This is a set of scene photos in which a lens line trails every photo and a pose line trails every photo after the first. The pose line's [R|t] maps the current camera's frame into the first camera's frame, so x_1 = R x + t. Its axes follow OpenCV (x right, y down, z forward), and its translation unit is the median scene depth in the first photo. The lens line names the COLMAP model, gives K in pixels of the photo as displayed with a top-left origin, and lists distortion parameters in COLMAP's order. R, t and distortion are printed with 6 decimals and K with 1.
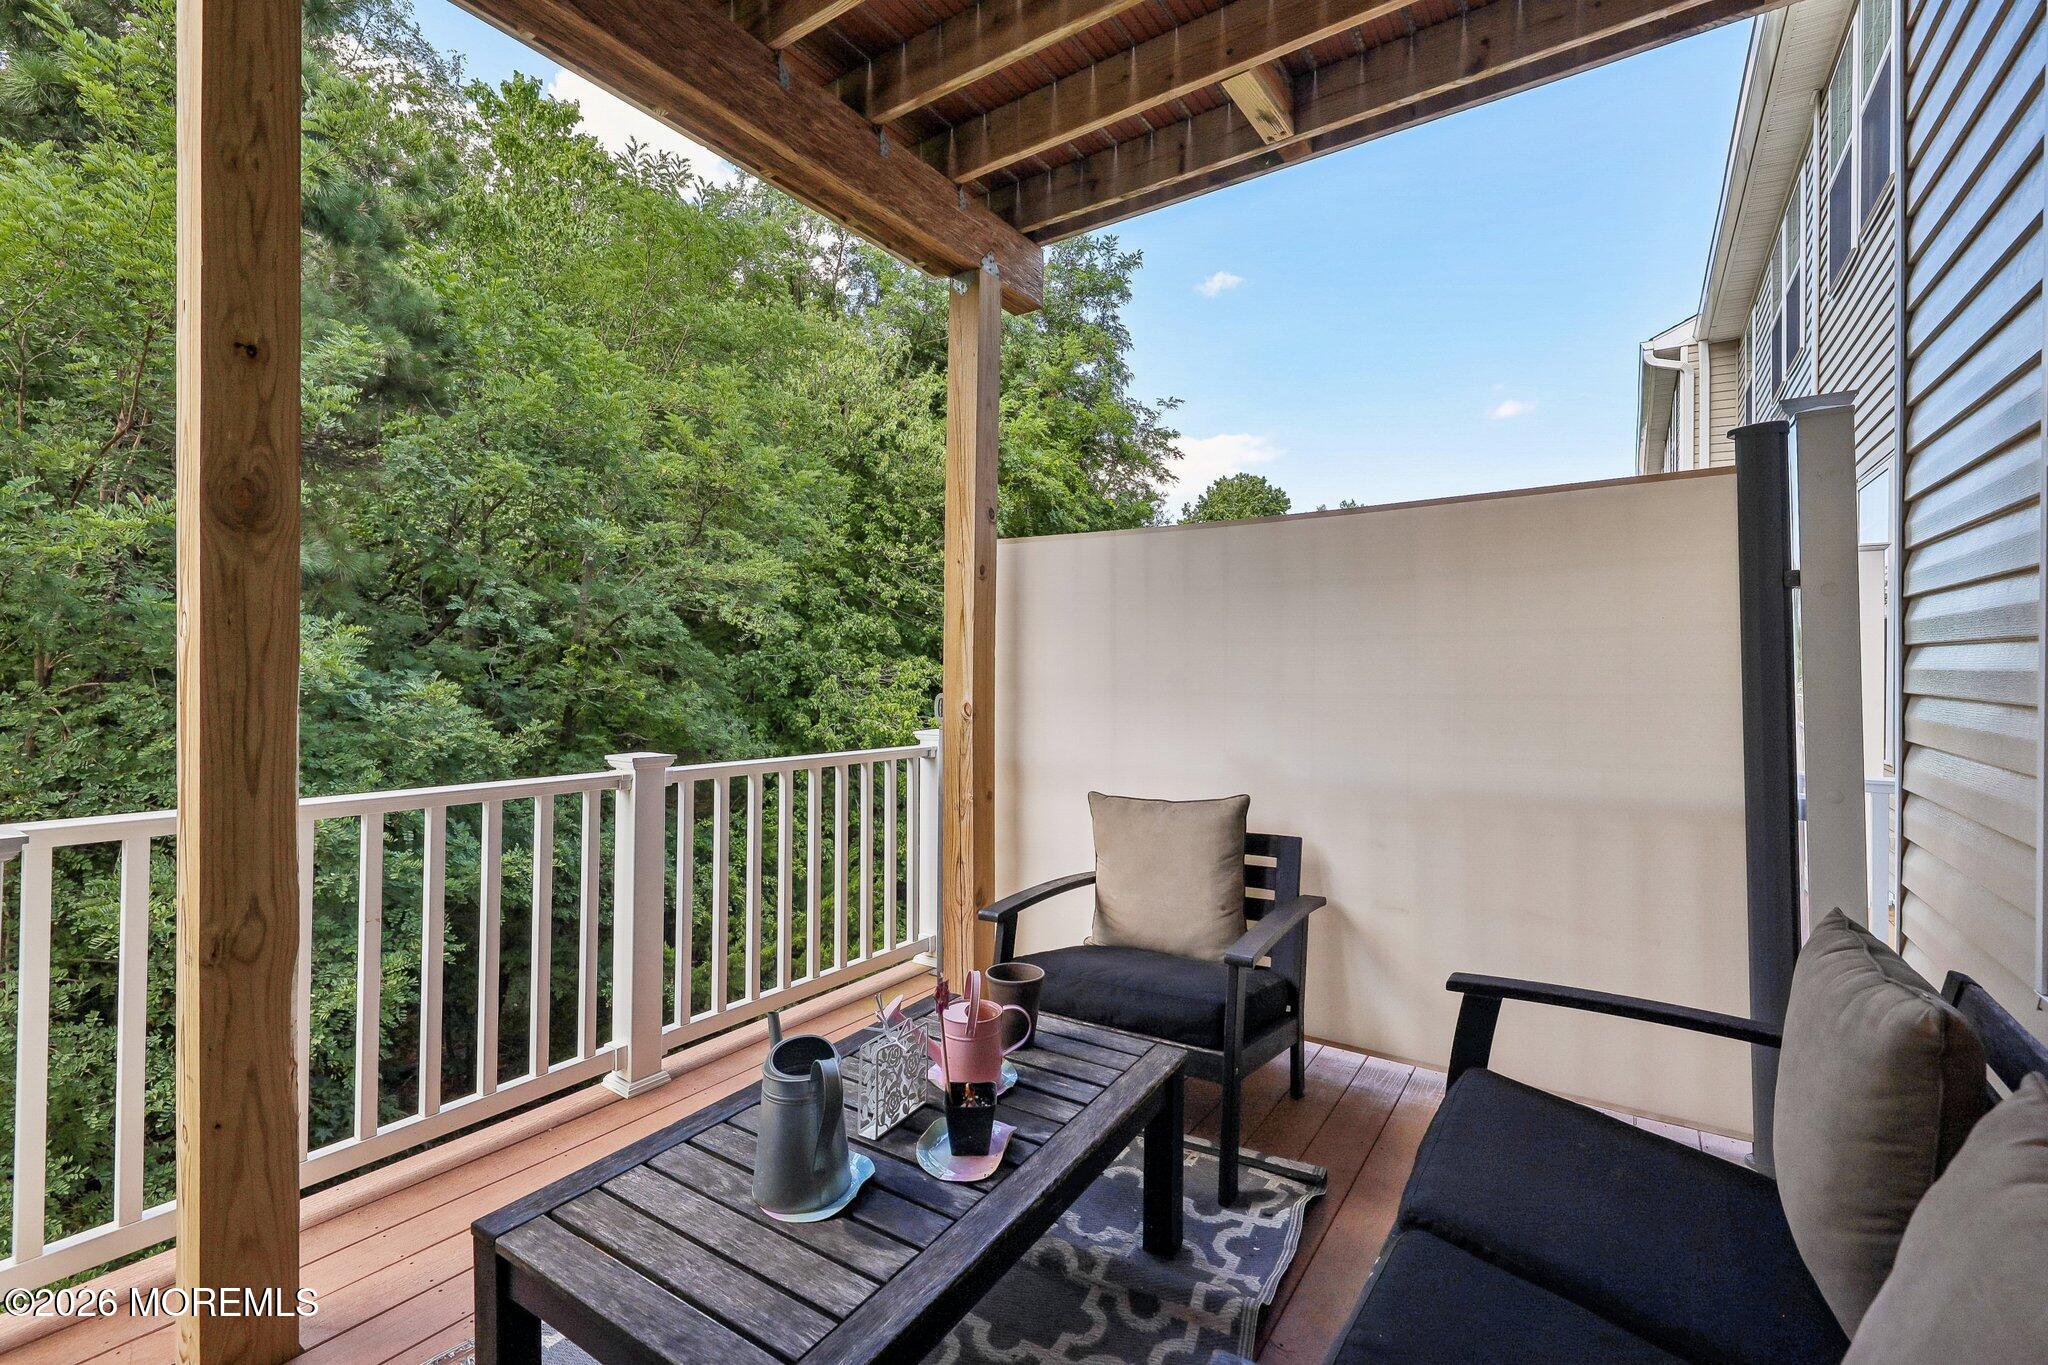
lens RADIAL K [[891.8, 0, 1022.4], [0, 891.8, 670.9], [0, 0, 1]] dist [-0.014842, -0.000140]
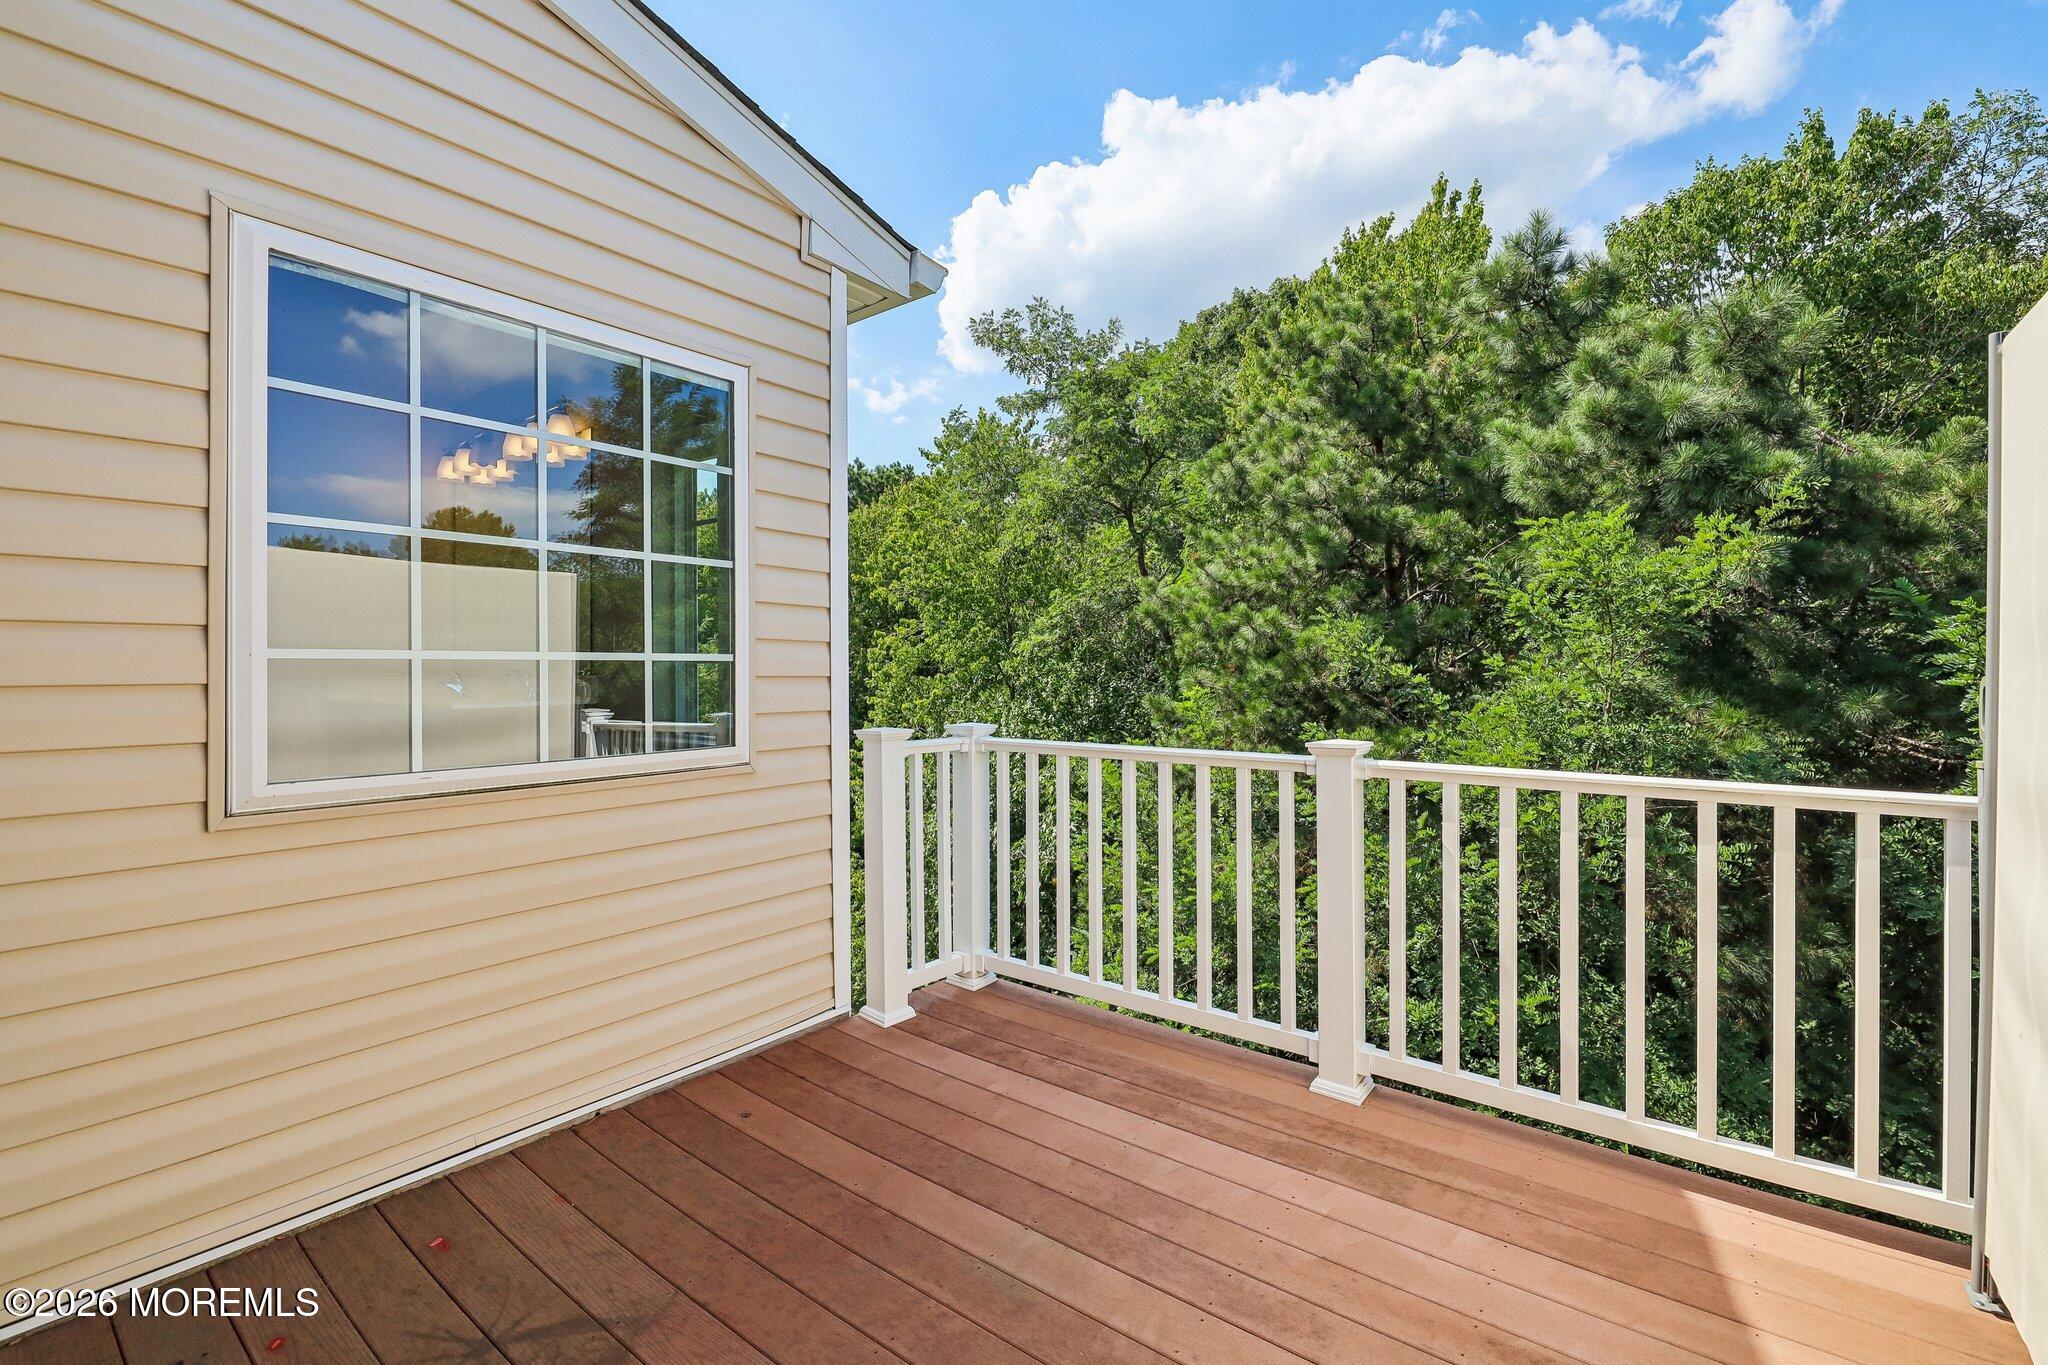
lens RADIAL K [[891.8, 0, 1022.4], [0, 891.8, 670.9], [0, 0, 1]] dist [-0.014842, -0.000140]
pose [[-0.066992, 0.005614, -0.997738, 0.362292], [0.021805, 0.999754, 0.004161, 0.004564], [0.997515, -0.021477, -0.067098, 0.500260]]
